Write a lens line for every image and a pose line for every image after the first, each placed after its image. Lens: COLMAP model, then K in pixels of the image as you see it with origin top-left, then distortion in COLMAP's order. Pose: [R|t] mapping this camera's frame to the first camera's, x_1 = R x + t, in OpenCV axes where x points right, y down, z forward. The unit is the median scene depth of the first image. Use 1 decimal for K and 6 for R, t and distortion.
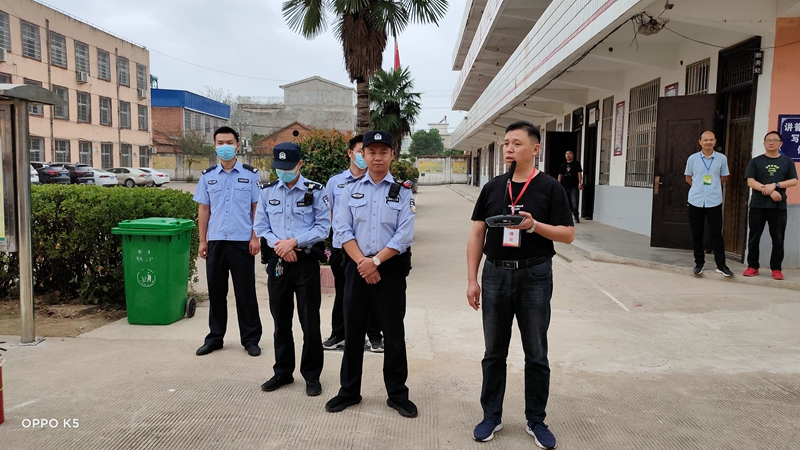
lens RADIAL K [[623.9, 0, 407.8], [0, 623.9, 225.7], [0, 0, 1]] dist [0.033794, -0.008553]
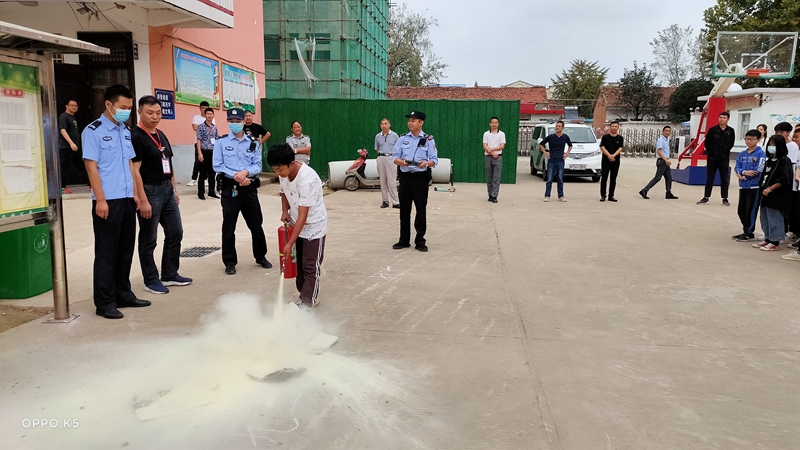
lens RADIAL K [[616.0, 0, 403.5], [0, 616.0, 226.4], [0, 0, 1]] dist [0.040300, -0.010596]
pose [[0.076647, -0.166131, 0.983120, -0.962396], [0.076715, 0.984081, 0.160313, -0.038160], [-0.994103, 0.063133, 0.088171, 0.271105]]
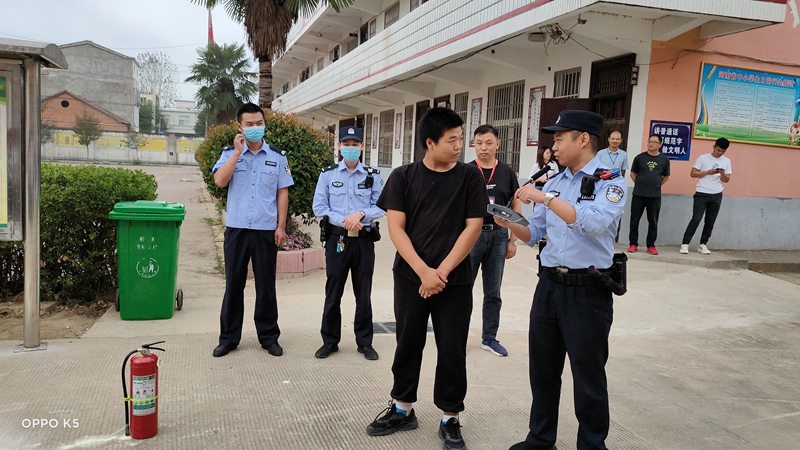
lens RADIAL K [[616.0, 0, 403.5], [0, 616.0, 226.4], [0, 0, 1]] dist [0.040300, -0.010596]
pose [[0.940075, -0.005975, 0.340915, -0.276939], [-0.003512, 0.999624, 0.027204, -0.001225], [-0.340949, -0.026771, 0.939701, 0.029541]]
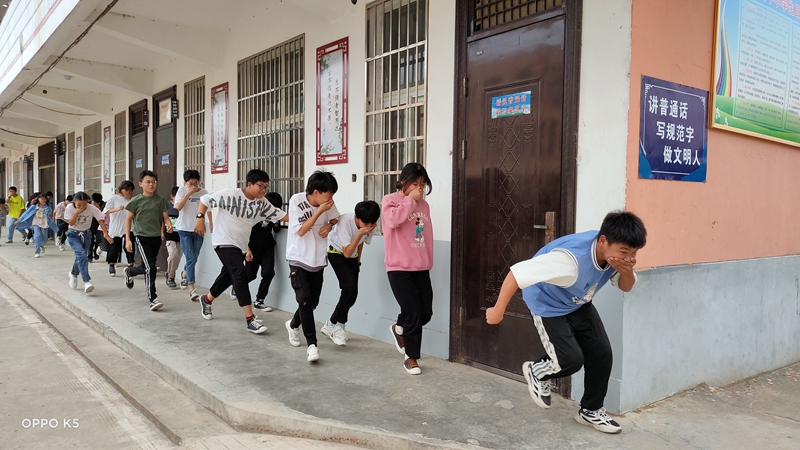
lens RADIAL K [[616.0, 0, 403.5], [0, 616.0, 226.4], [0, 0, 1]] dist [0.040300, -0.010596]
pose [[0.771471, -0.025989, 0.635734, 0.166992], [0.054267, 0.998212, -0.025047, -0.065346], [-0.633947, 0.053822, 0.771502, 0.779457]]
